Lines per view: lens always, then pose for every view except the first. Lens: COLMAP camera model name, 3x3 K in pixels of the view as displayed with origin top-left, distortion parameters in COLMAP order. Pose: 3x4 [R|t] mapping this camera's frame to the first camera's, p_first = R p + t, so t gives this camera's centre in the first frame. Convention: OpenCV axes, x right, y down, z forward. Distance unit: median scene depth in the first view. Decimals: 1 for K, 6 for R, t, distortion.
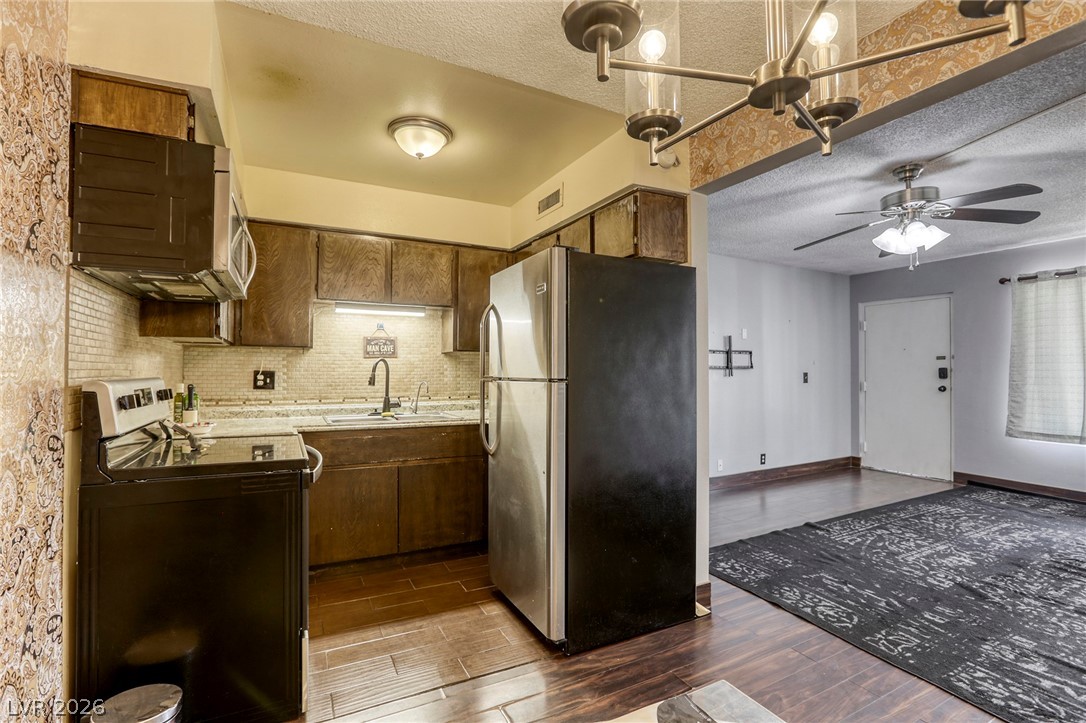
lens RADIAL K [[509.7, 0, 537.7], [0, 509.7, 368.0], [0, 0, 1]] dist [-0.043972, 0.004978]
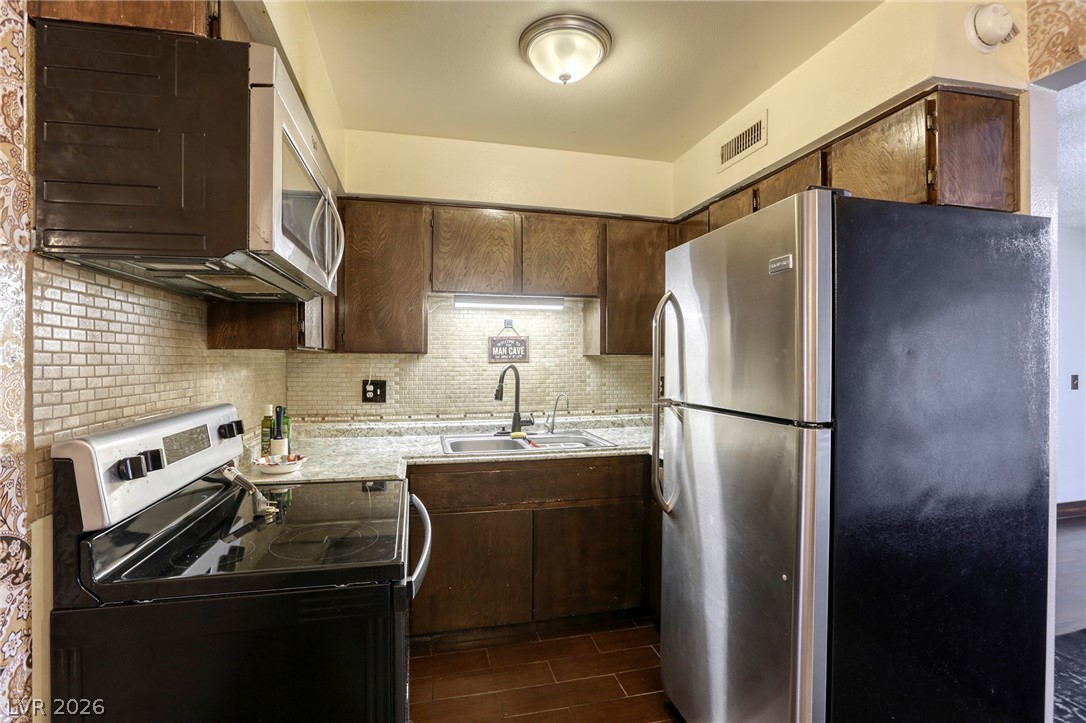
lens RADIAL K [[512.9, 0, 532.6], [0, 512.9, 368.6], [0, 0, 1]] dist [-0.046408, 0.011576]
pose [[0.971199, 0.002419, -0.238258, -0.093175], [0.003491, 0.999697, 0.024379, -0.036283], [0.238244, -0.024509, 0.970896, 0.260068]]
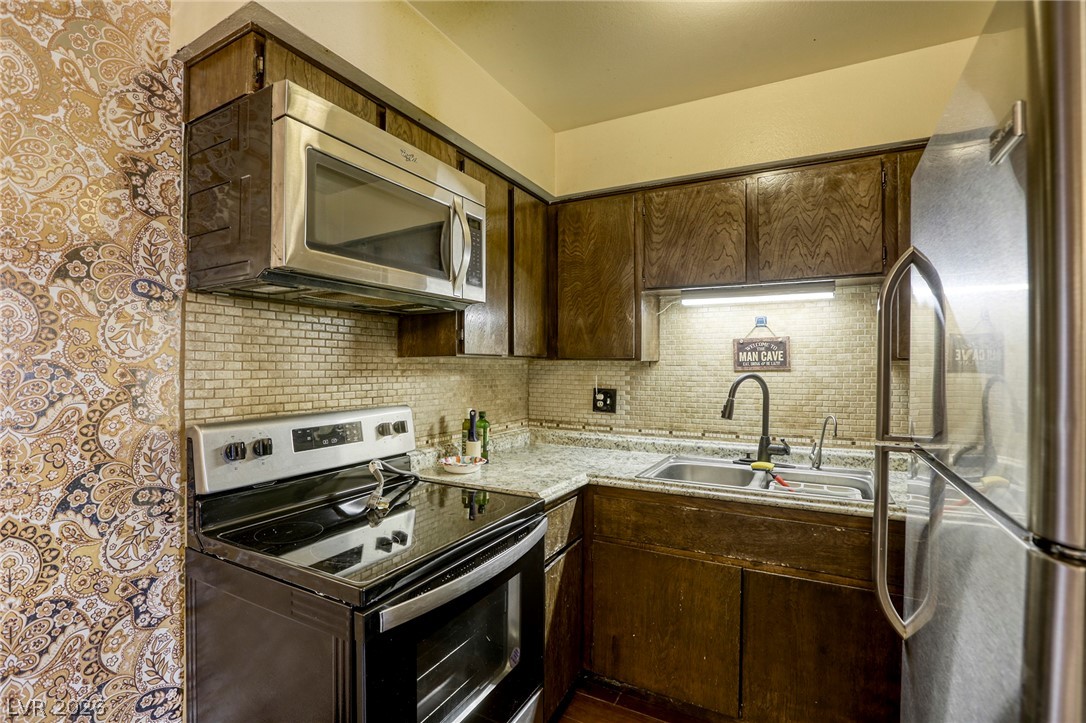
lens RADIAL K [[512.9, 0, 517.0], [0, 512.9, 369.6], [0, 0, 1]] dist [-0.046408, 0.011576]
pose [[0.557855, 0.004937, -0.829924, 0.050591], [0.004051, 0.999954, 0.008672, -0.034552], [0.829929, -0.008200, 0.557809, 0.476166]]
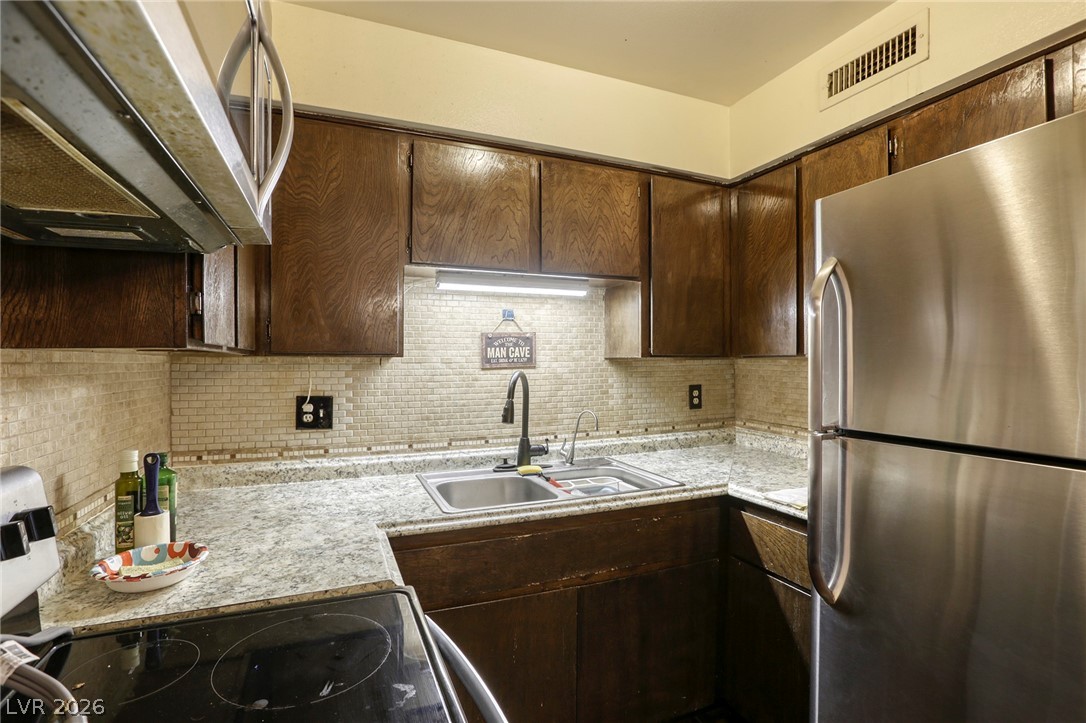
lens RADIAL K [[512.9, 0, 547.2], [0, 512.9, 367.9], [0, 0, 1]] dist [-0.046408, 0.011576]
pose [[0.998255, -0.005985, -0.058743, -0.272109], [0.007094, 0.999800, 0.018675, -0.037718], [0.058620, -0.019059, 0.998098, 0.488113]]
